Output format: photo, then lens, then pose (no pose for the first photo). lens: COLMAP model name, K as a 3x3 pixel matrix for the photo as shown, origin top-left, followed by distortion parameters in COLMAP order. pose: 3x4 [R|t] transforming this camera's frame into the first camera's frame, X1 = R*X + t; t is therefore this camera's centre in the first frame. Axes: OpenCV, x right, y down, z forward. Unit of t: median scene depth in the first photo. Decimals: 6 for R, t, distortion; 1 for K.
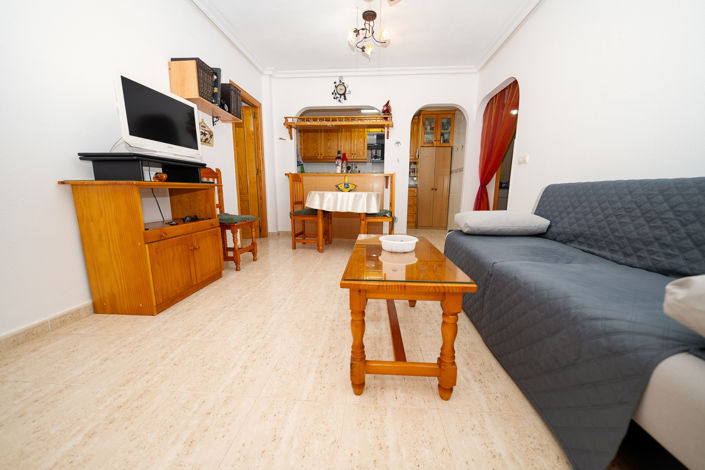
lens RADIAL K [[240.4, 0, 355.7], [0, 240.4, 230.9], [0, 0, 1]] dist [0.000444, 0.000095]
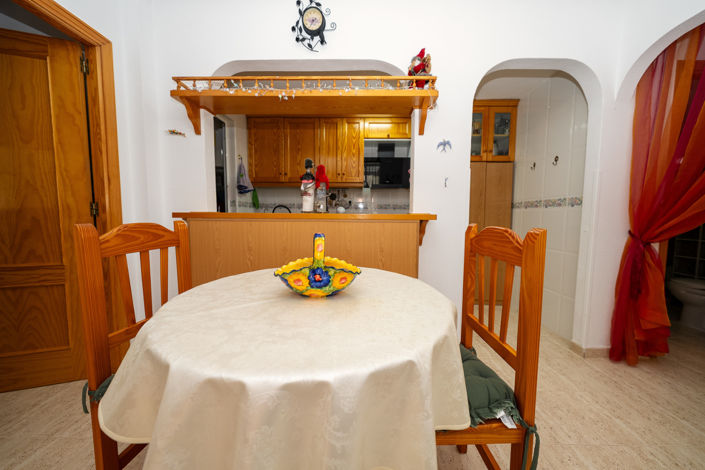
lens RADIAL K [[248.6, 0, 354.6], [0, 248.6, 235.9], [0, 0, 1]] dist [0.000691, 0.000036]
pose [[0.998630, -0.004254, 0.052145, -0.011796], [0.008974, 0.995845, -0.090621, -0.165904], [-0.051542, 0.090965, 0.994519, 0.594060]]
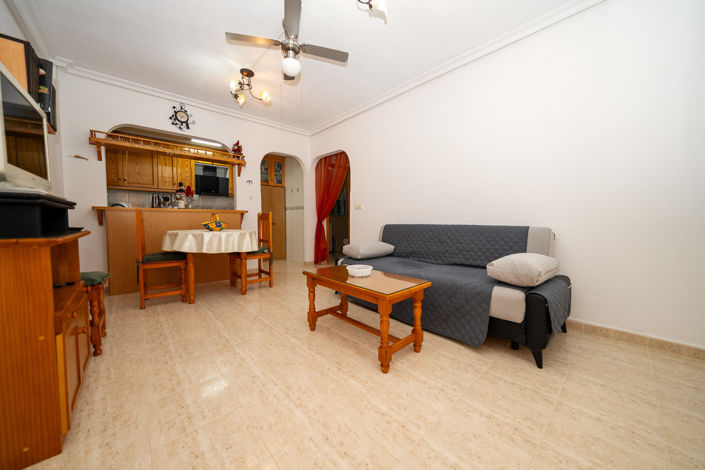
lens RADIAL K [[240.1, 0, 347.2], [0, 240.1, 233.5], [0, 0, 1]] dist [0.000464, 0.000121]
pose [[0.714744, -0.042327, 0.698104, -0.265290], [0.121485, 0.990507, -0.064324, -0.026045], [-0.688754, 0.130784, 0.713101, -0.002804]]
